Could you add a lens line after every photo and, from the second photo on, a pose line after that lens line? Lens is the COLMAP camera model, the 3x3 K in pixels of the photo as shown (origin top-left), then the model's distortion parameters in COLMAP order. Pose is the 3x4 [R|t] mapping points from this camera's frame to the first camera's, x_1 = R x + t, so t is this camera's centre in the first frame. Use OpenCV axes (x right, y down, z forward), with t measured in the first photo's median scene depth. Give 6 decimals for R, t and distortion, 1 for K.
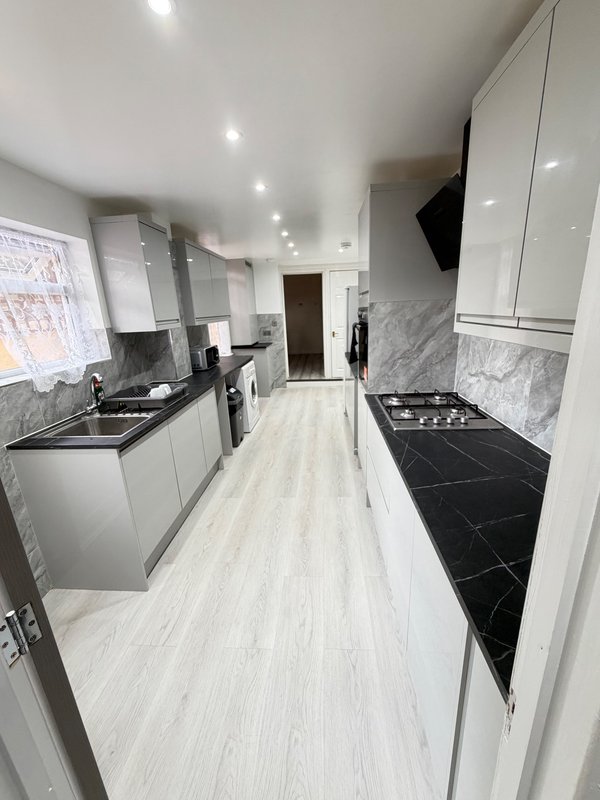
lens RADIAL K [[322.9, 0, 301.4], [0, 322.9, 400.2], [0, 0, 1]] dist [0.000130, 0.000232]
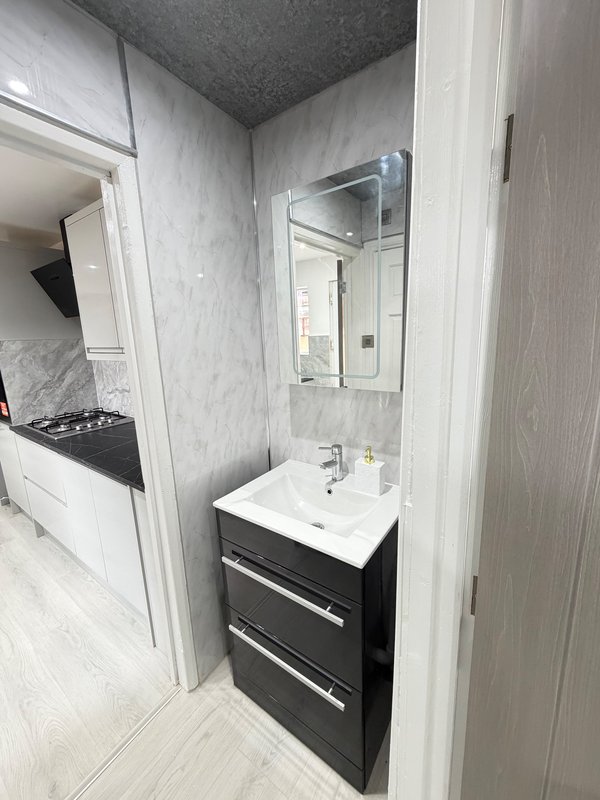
lens RADIAL K [[322.9, 0, 301.6], [0, 322.9, 398.1], [0, 0, 1]] dist [0.000130, 0.000232]
pose [[0.525500, -0.139941, 0.839206, -0.176492], [0.242728, 0.970045, 0.009766, 0.114825], [-0.815434, 0.198567, 0.543726, -0.361748]]
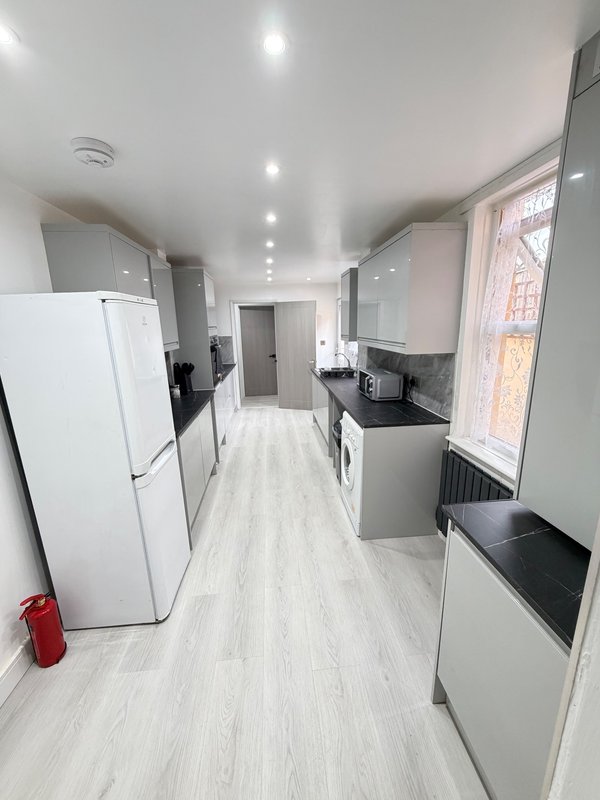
lens RADIAL K [[322.9, 0, 299.9], [0, 322.9, 400.5], [0, 0, 1]] dist [0.000130, 0.000232]
pose [[-0.984914, 0.098440, -0.142315, 0.034229], [0.016368, 0.871736, 0.489702, -0.876130], [0.172267, 0.479985, -0.860197, 2.923358]]
